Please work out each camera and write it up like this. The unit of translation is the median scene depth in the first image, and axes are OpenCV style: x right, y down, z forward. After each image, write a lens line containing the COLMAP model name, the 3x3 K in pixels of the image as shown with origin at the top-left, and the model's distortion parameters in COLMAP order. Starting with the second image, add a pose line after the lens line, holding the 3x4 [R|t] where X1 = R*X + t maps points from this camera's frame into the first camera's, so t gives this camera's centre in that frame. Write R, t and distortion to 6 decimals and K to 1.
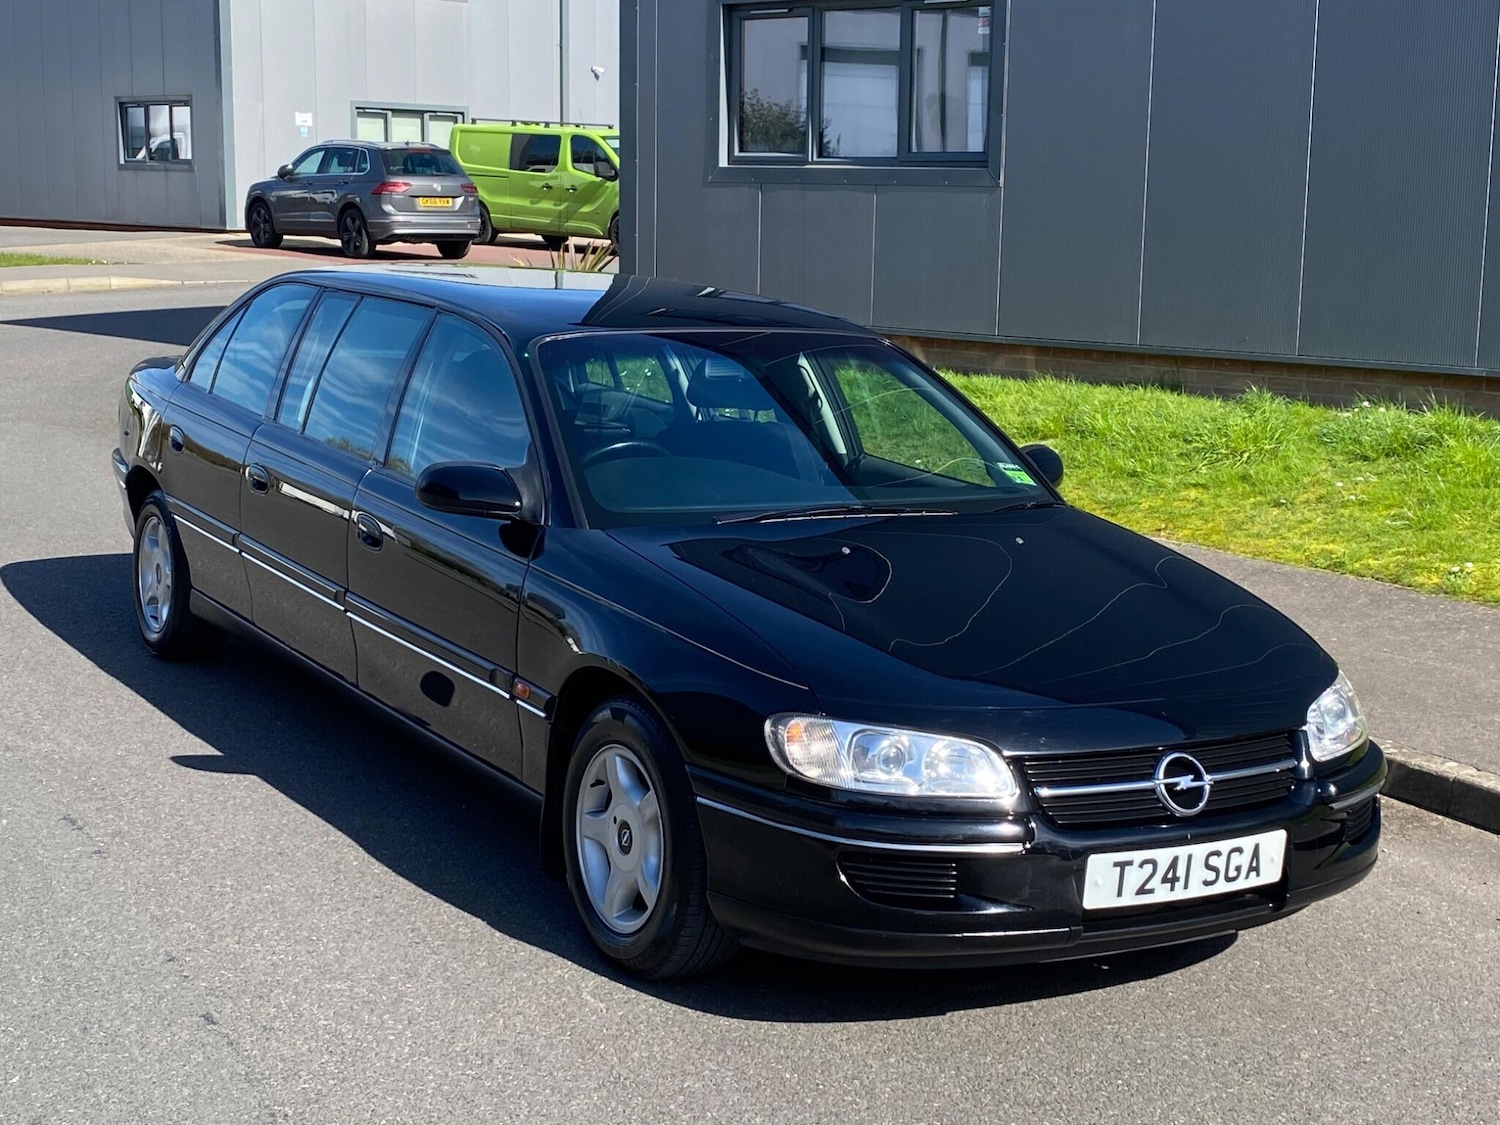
lens RADIAL K [[2199.3, 0, 752.3], [0, 2199.3, 581.9], [0, 0, 1]] dist [0.230586, -0.798699]
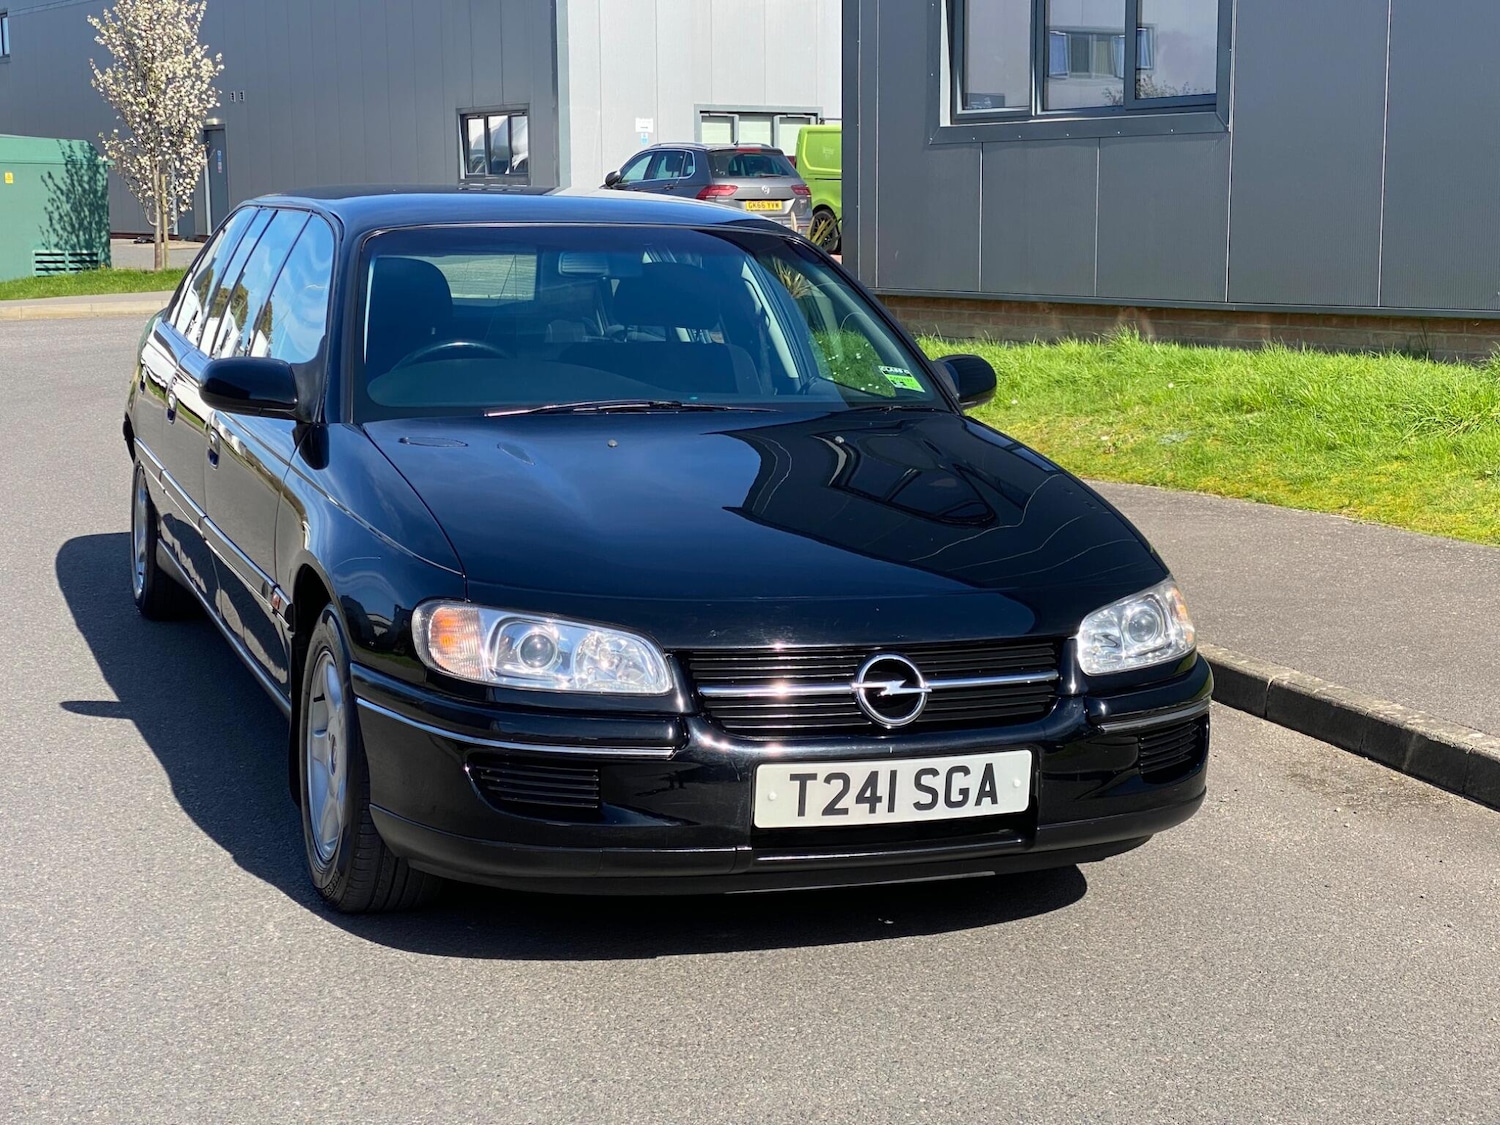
lens RADIAL K [[2424.9, 0, 744.7], [0, 2424.9, 563.0], [0, 0, 1]] dist [0.134983, 0.030017]
pose [[0.981636, 0.007065, -0.190632, 0.311962], [-0.013316, 0.999414, -0.031533, 0.070985], [0.190298, 0.033493, 0.981155, 0.061402]]
